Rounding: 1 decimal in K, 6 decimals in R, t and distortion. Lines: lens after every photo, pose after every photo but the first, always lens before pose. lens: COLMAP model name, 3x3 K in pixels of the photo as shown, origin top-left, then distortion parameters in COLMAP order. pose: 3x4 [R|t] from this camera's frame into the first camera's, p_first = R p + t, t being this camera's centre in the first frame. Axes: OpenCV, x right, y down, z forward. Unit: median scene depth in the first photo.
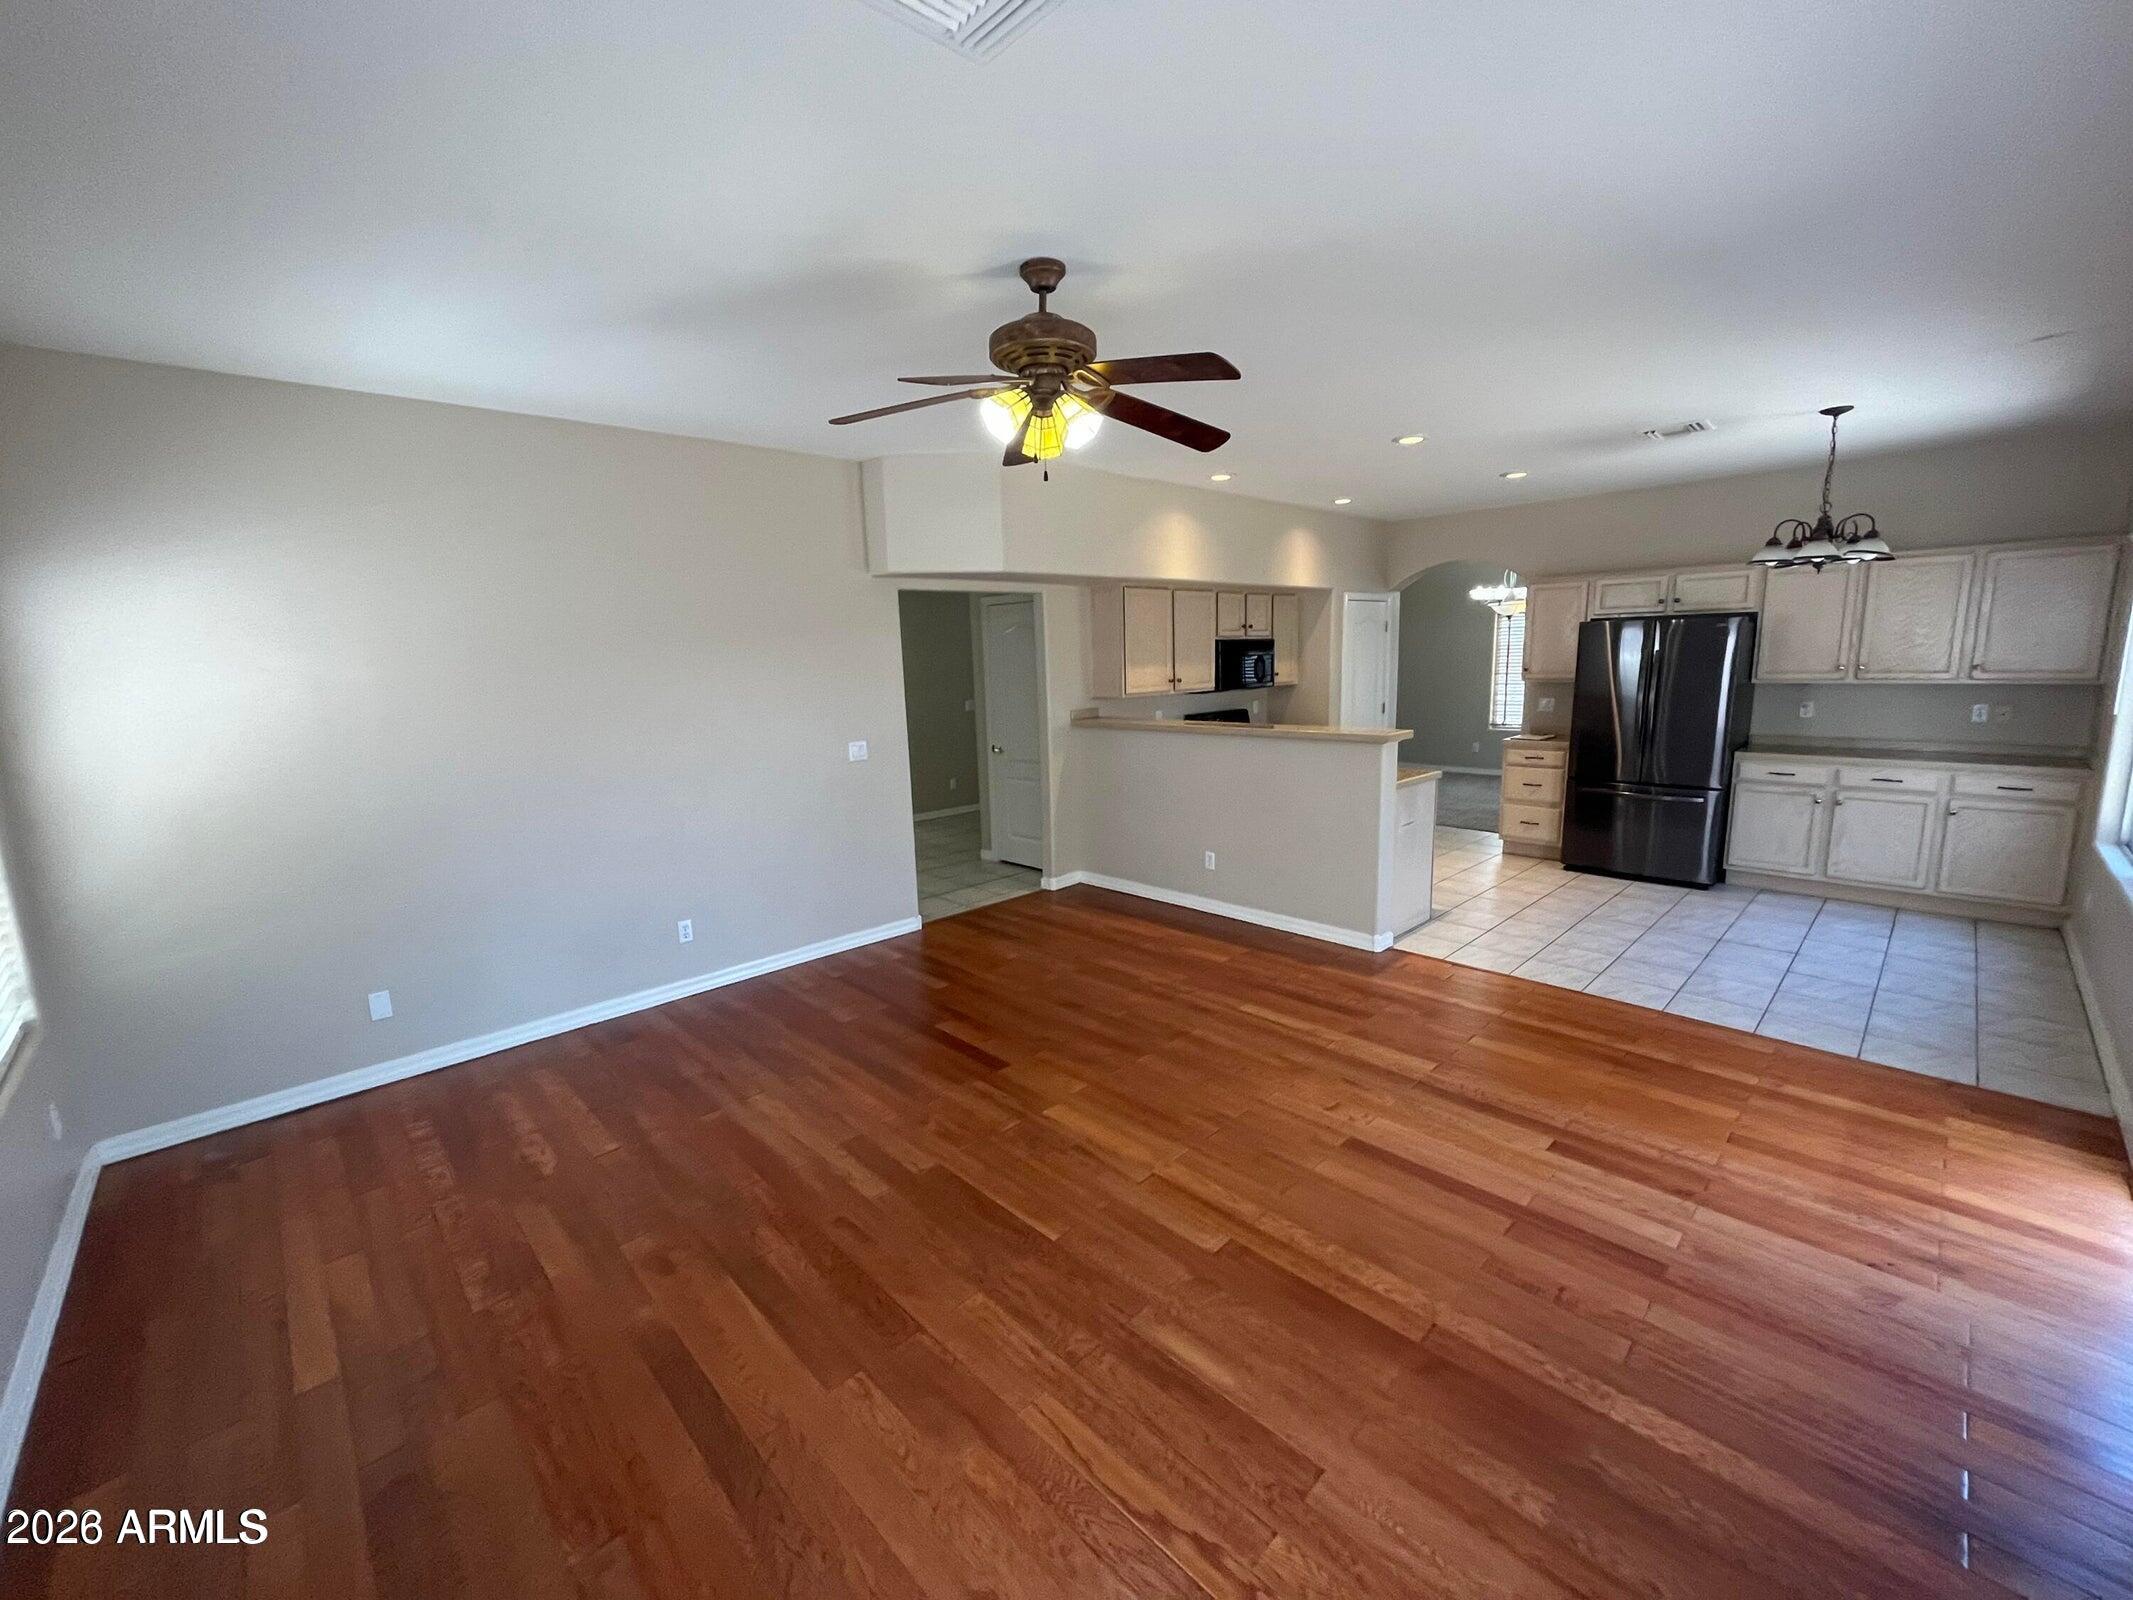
lens RADIAL K [[858.5, 0, 1066.5], [0, 858.5, 800.0], [0, 0, 1]] dist [-0.000488, -0.000307]
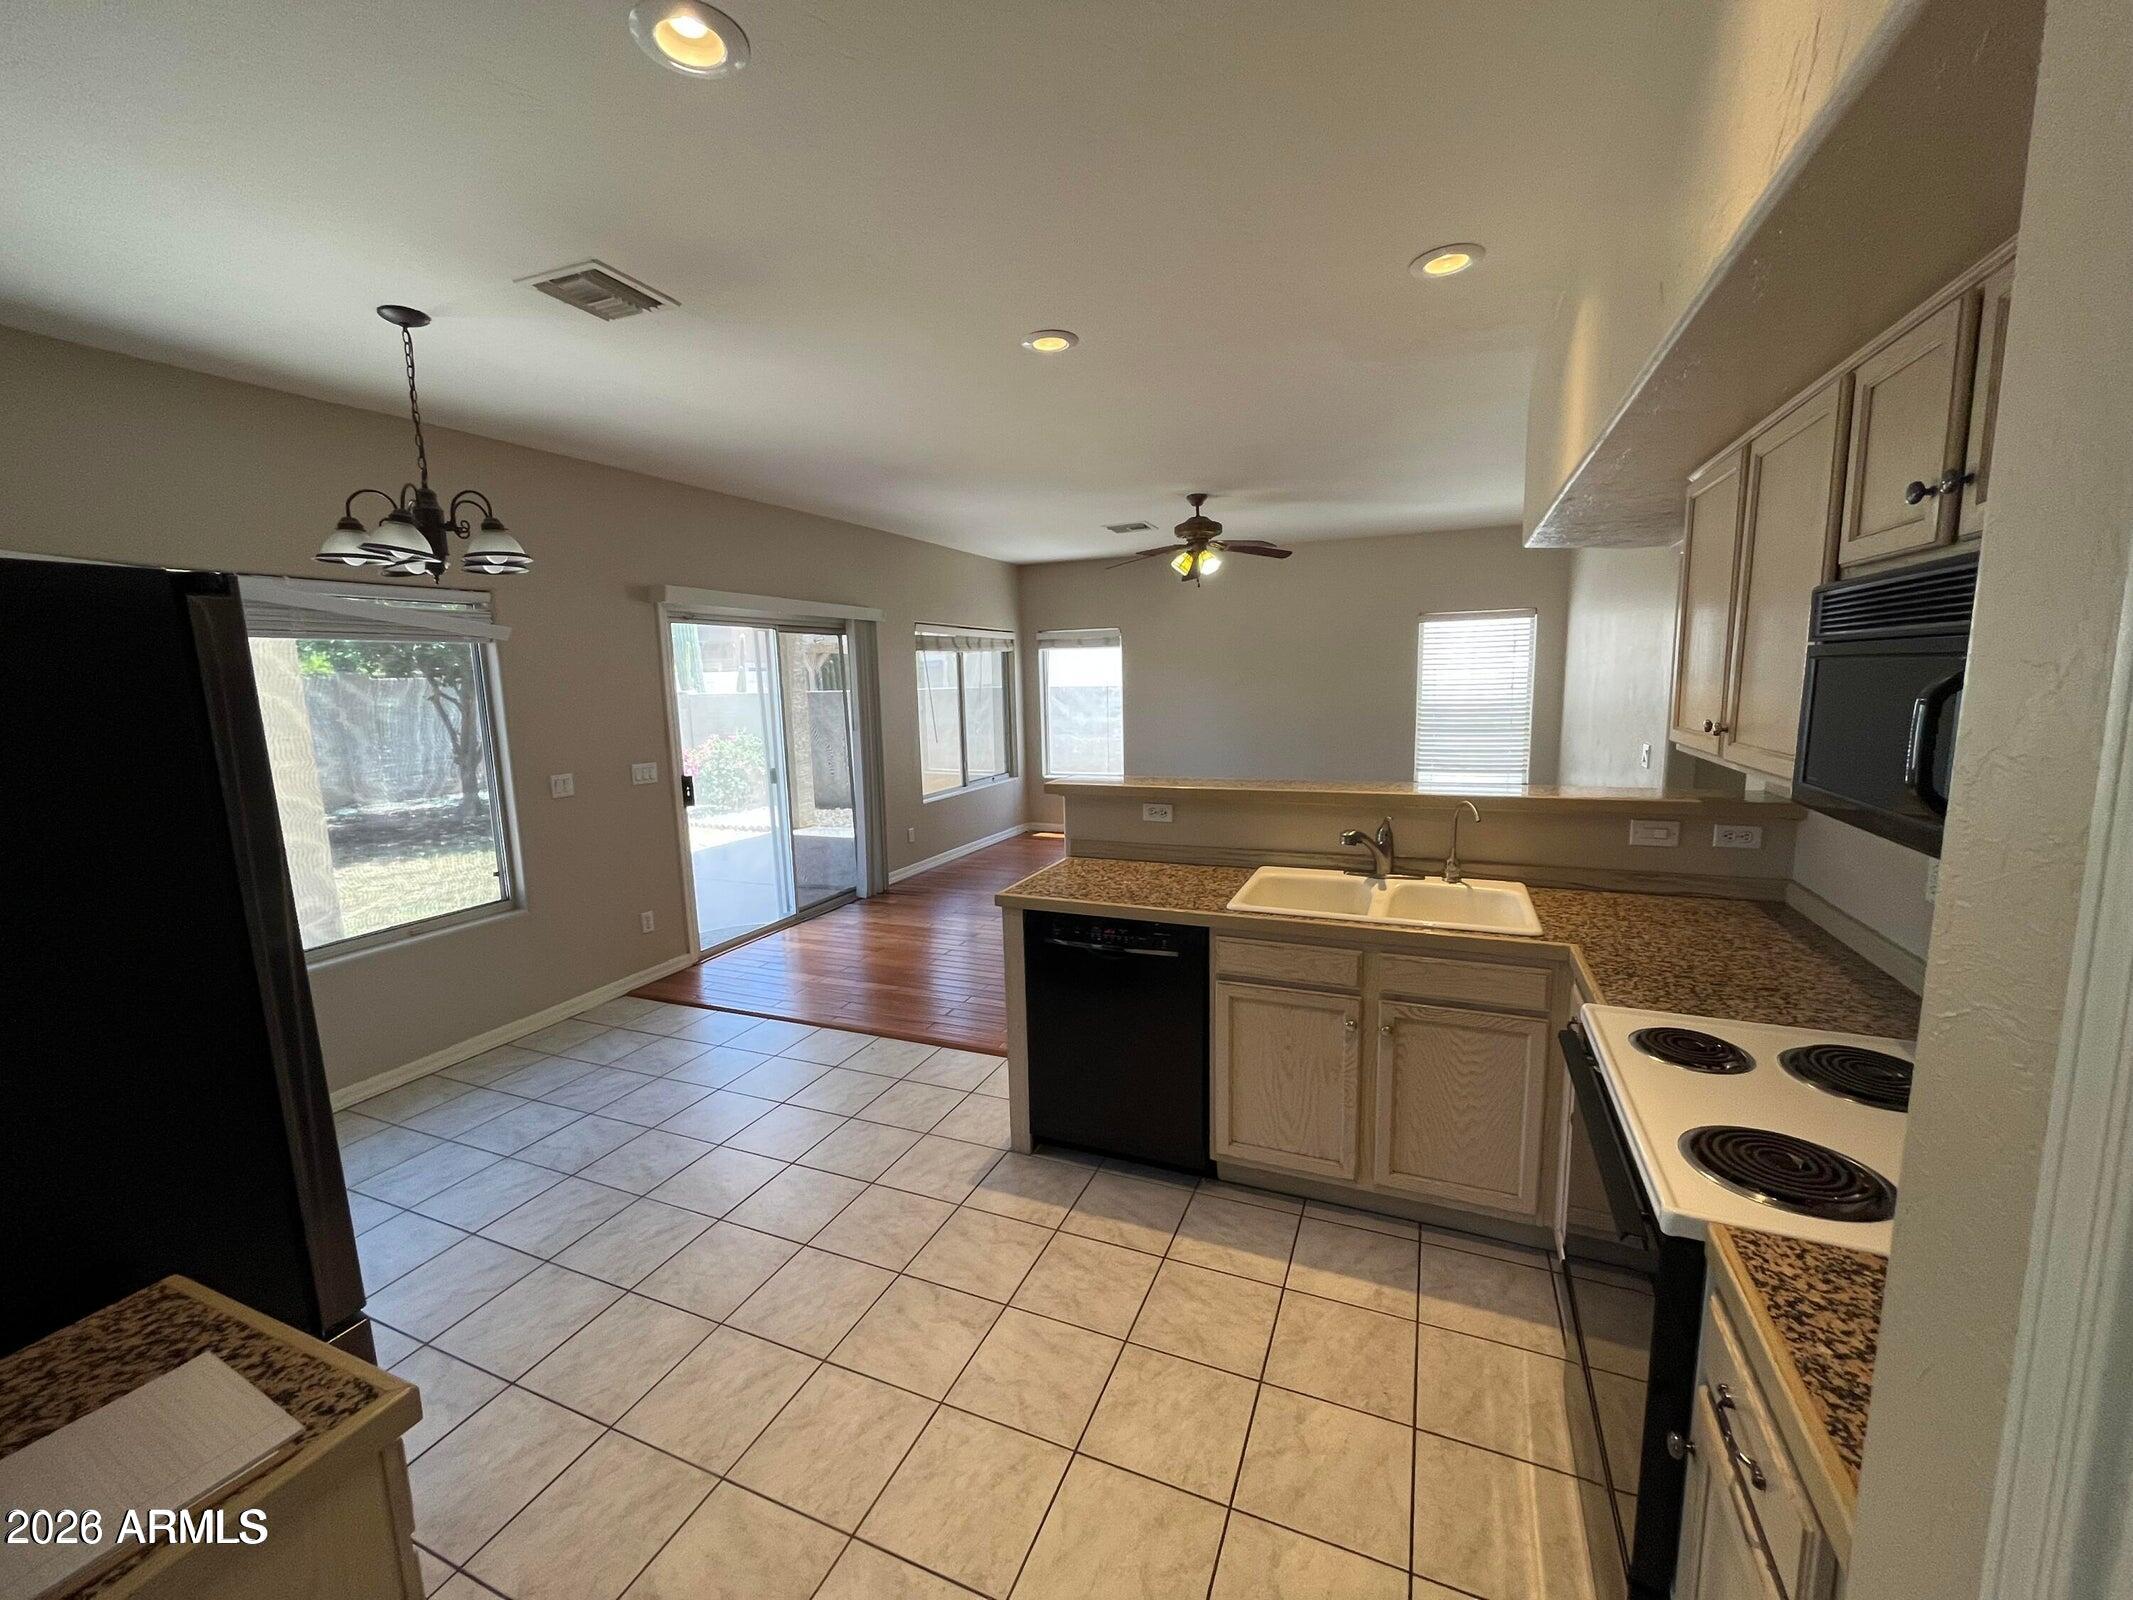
lens RADIAL K [[858.5, 0, 1066.5], [0, 858.5, 800.0], [0, 0, 1]] dist [-0.000488, -0.000307]
pose [[-0.919206, 0.107853, -0.378720, 0.560717], [-0.013001, 0.952924, 0.302932, -0.247144], [0.393563, 0.283380, -0.874531, 1.398804]]
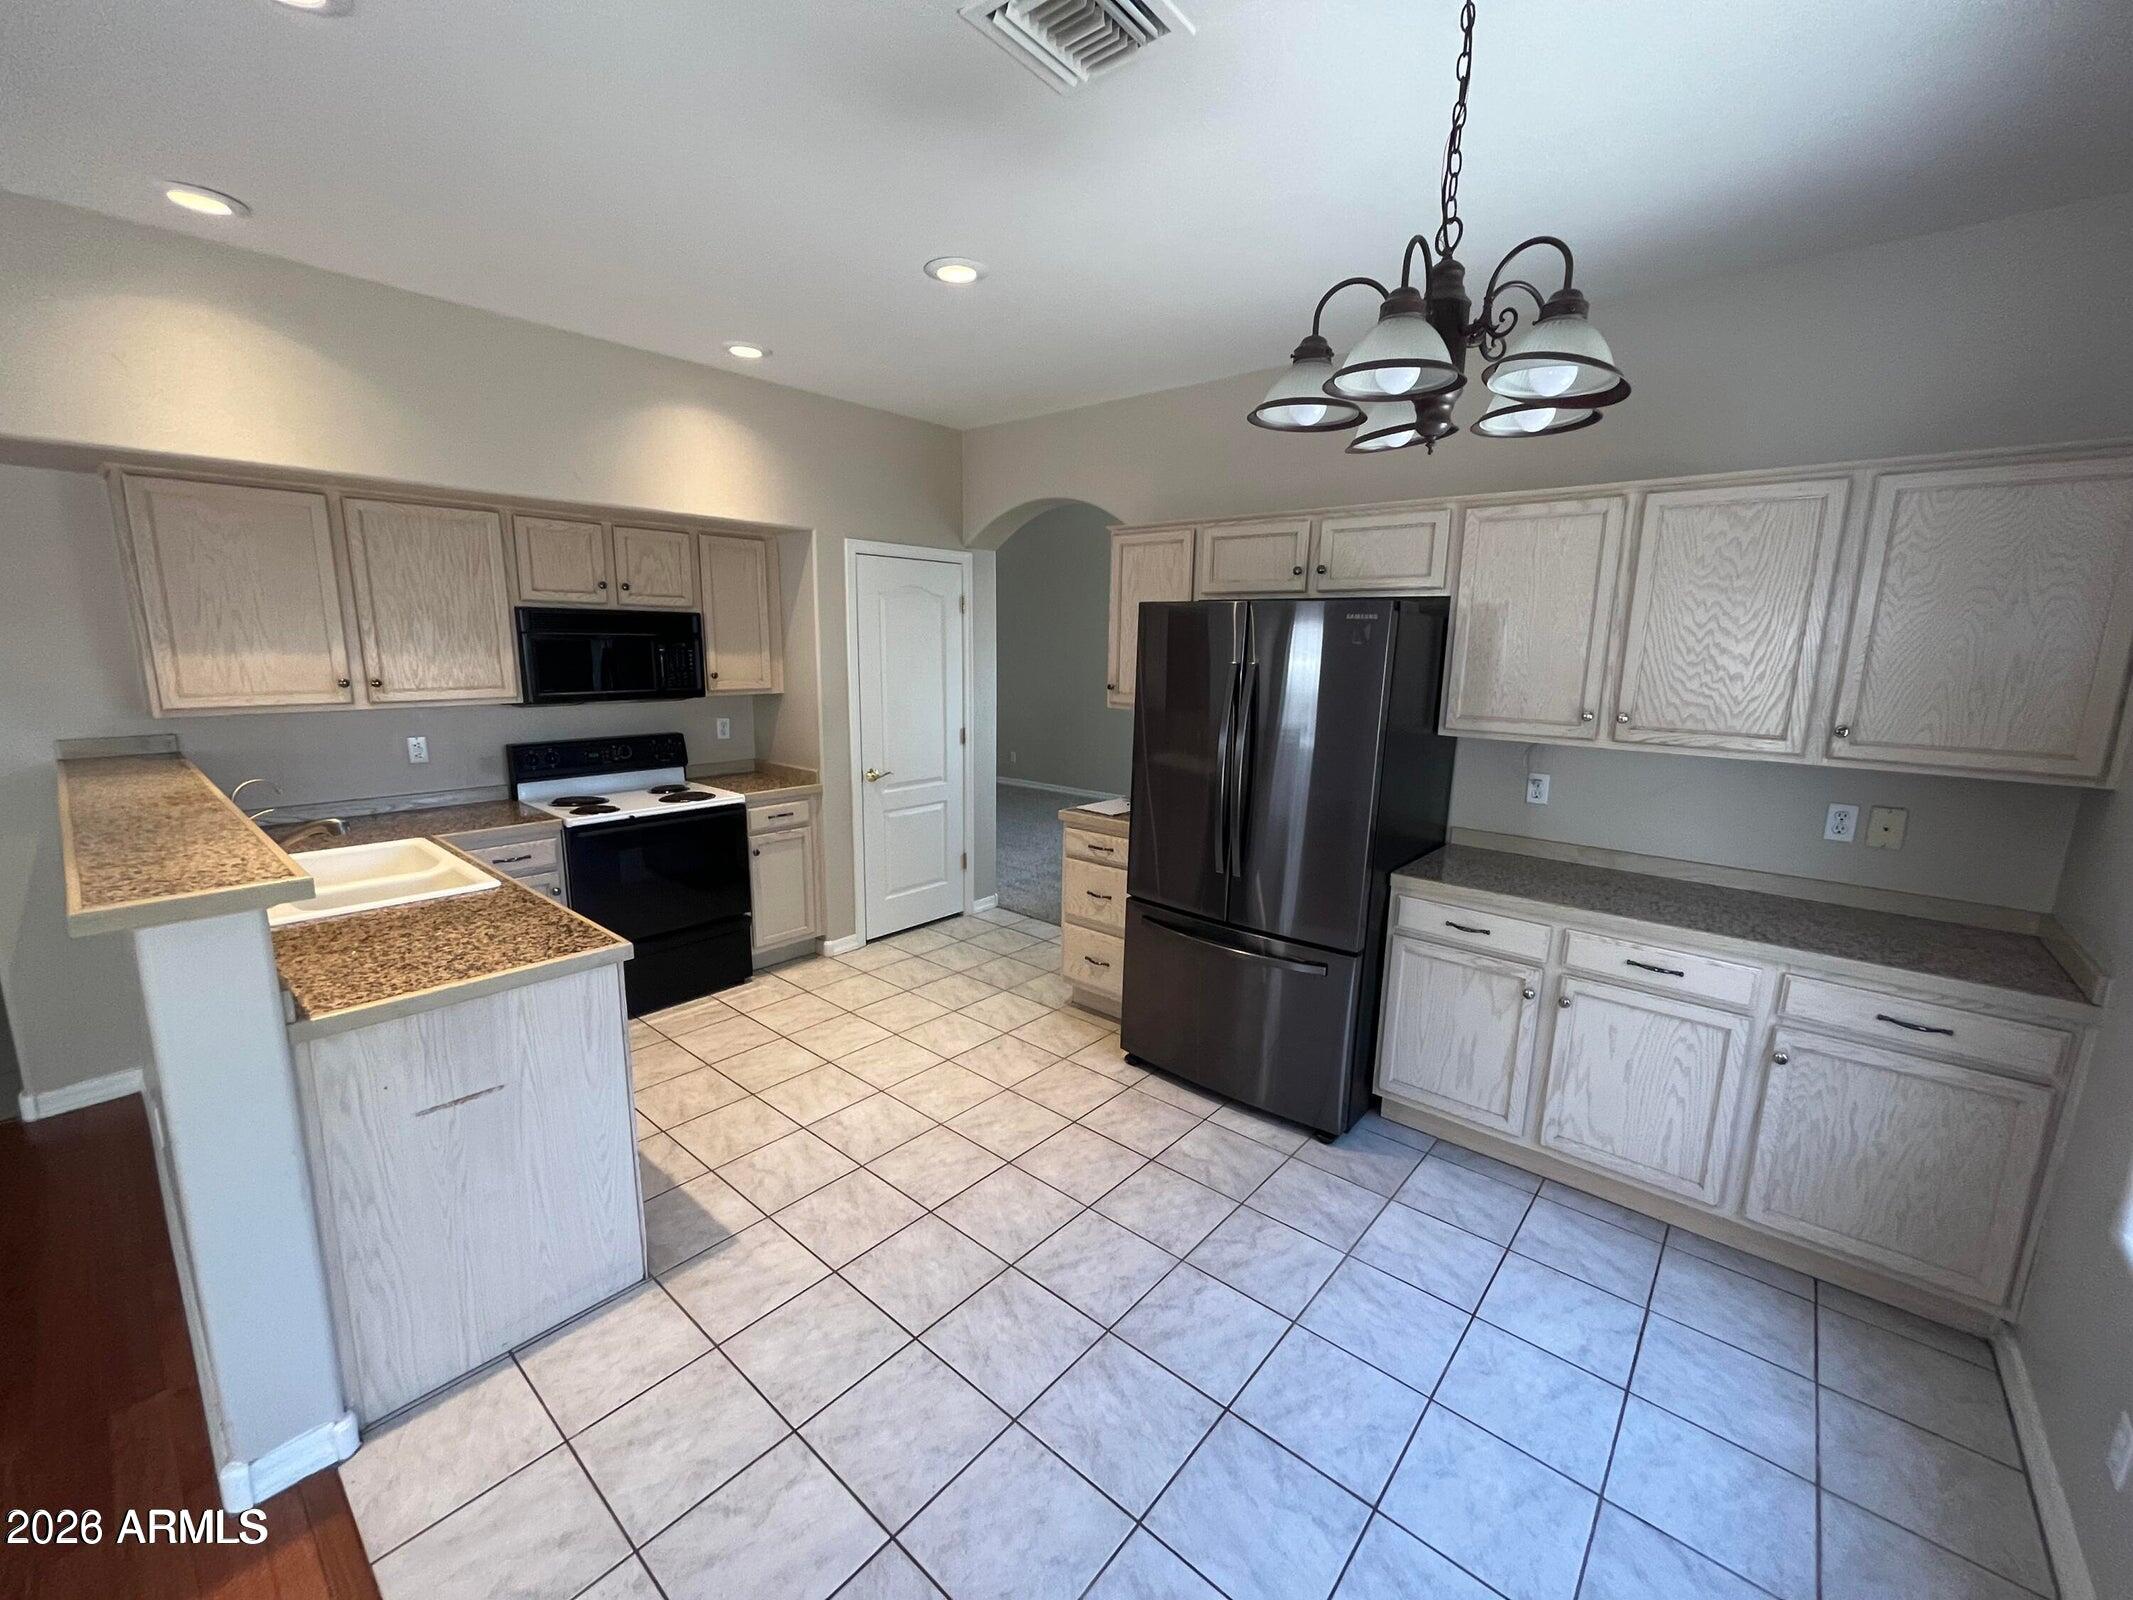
lens RADIAL K [[858.5, 0, 1066.5], [0, 858.5, 800.0], [0, 0, 1]] dist [-0.000488, -0.000307]
pose [[0.994221, 0.026065, 0.104140, 0.559289], [-0.028038, 0.999453, 0.017527, -0.107174], [-0.103627, -0.020346, 0.994408, 0.544143]]
